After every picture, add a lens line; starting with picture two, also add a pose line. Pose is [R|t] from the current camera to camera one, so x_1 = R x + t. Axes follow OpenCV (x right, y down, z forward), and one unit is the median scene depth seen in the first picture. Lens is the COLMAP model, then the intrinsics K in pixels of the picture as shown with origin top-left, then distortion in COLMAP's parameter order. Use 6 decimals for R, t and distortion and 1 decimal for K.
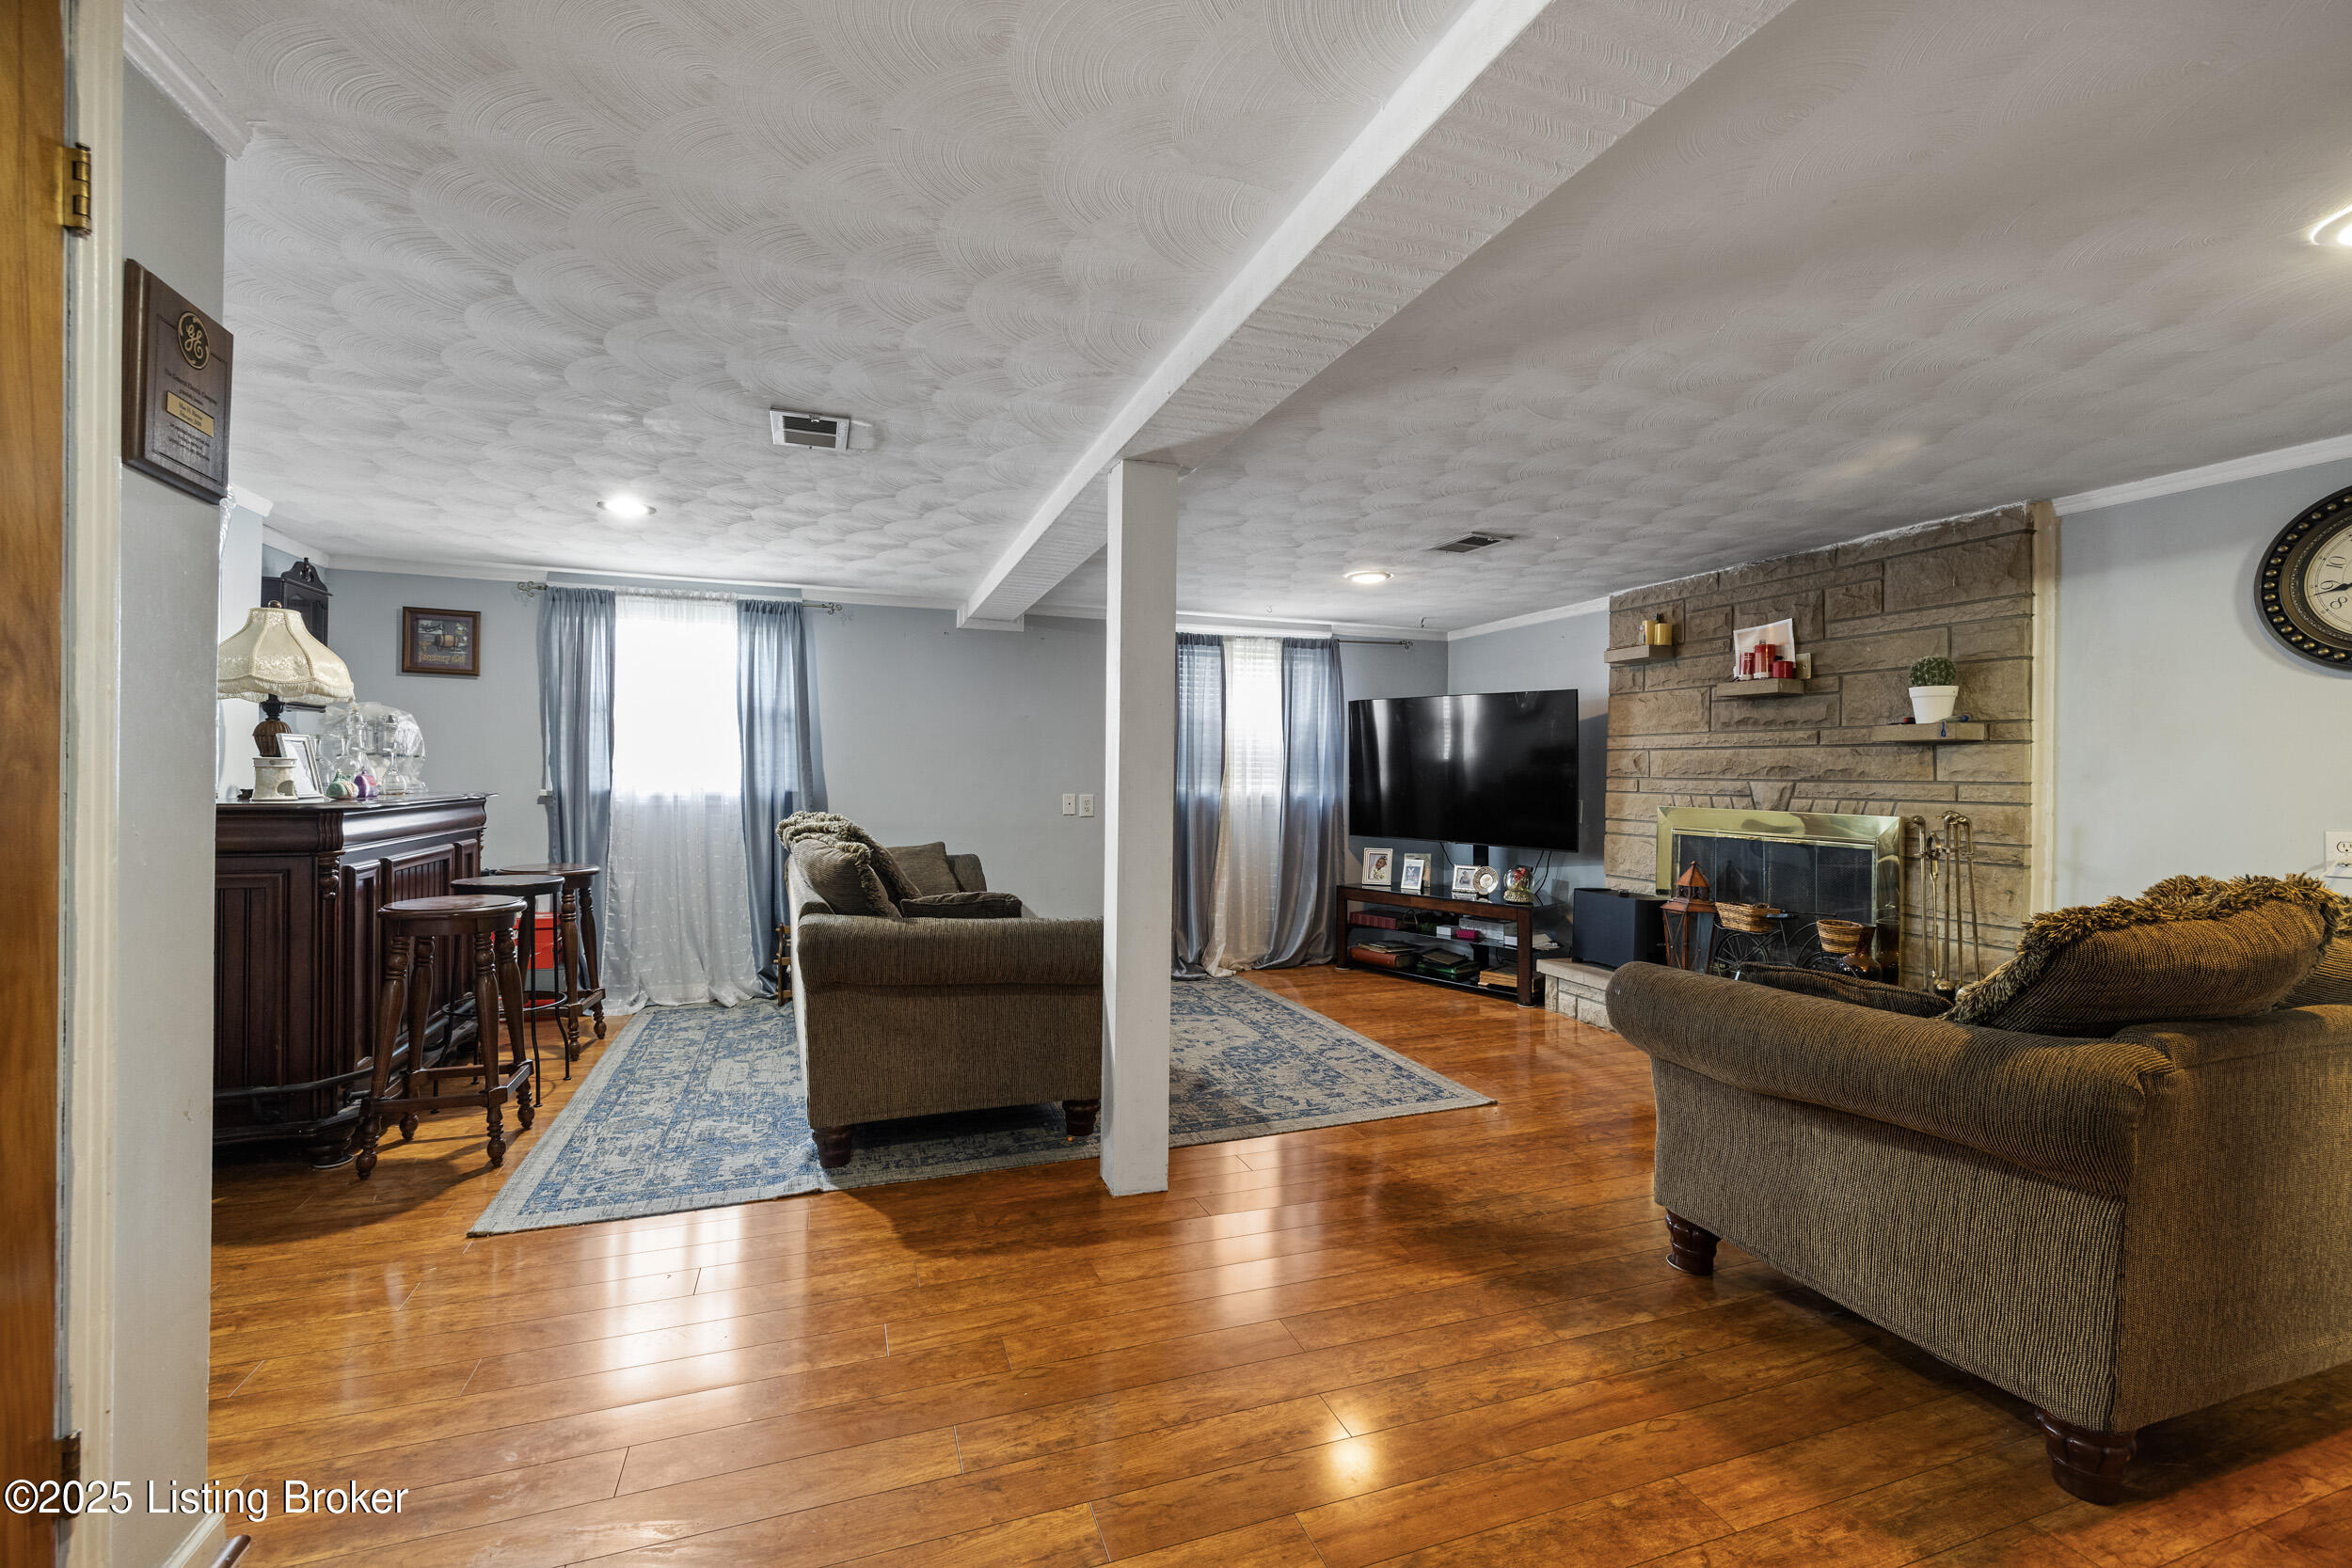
lens RADIAL K [[986.8, 0, 1180.7], [0, 986.8, 784.4], [0, 0, 1]] dist [0.001725, 0.000463]
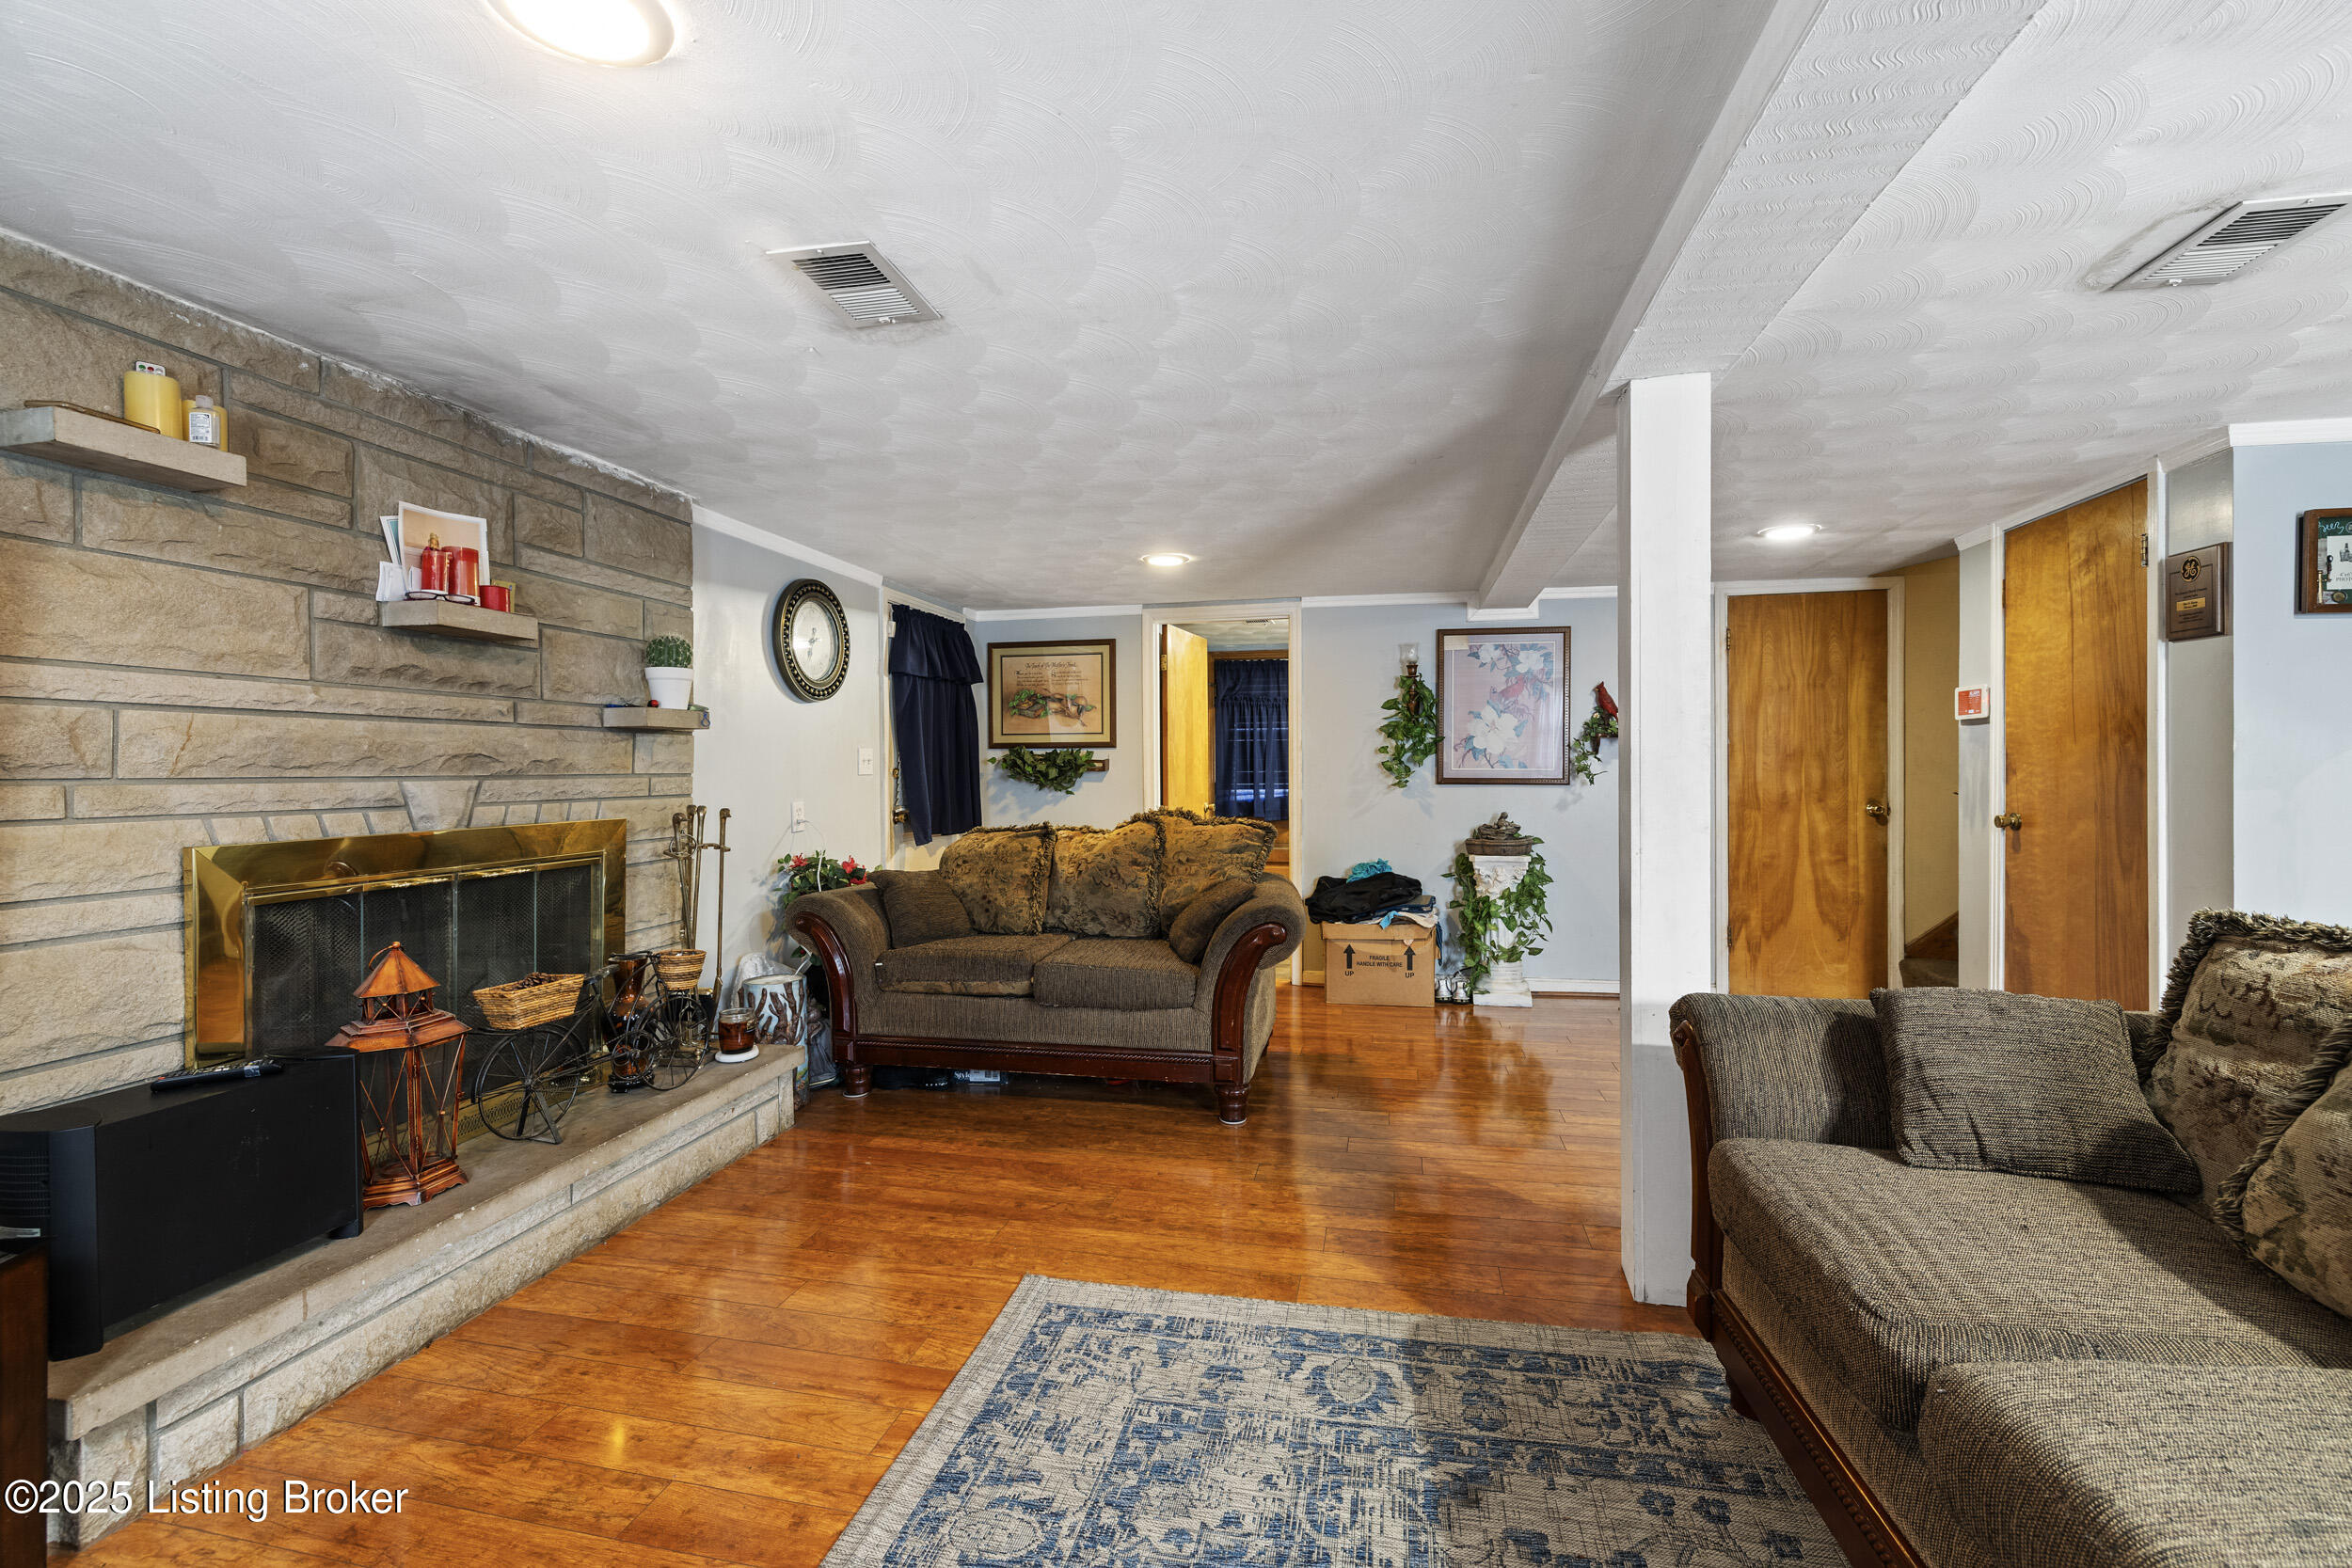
lens RADIAL K [[986.8, 0, 1180.7], [0, 986.8, 784.4], [0, 0, 1]] dist [0.001725, 0.000463]
pose [[-0.851350, -0.016015, 0.524353, -0.089807], [0.000856, 0.999490, 0.031916, -0.019466], [-0.524597, 0.027620, -0.850903, 1.322034]]
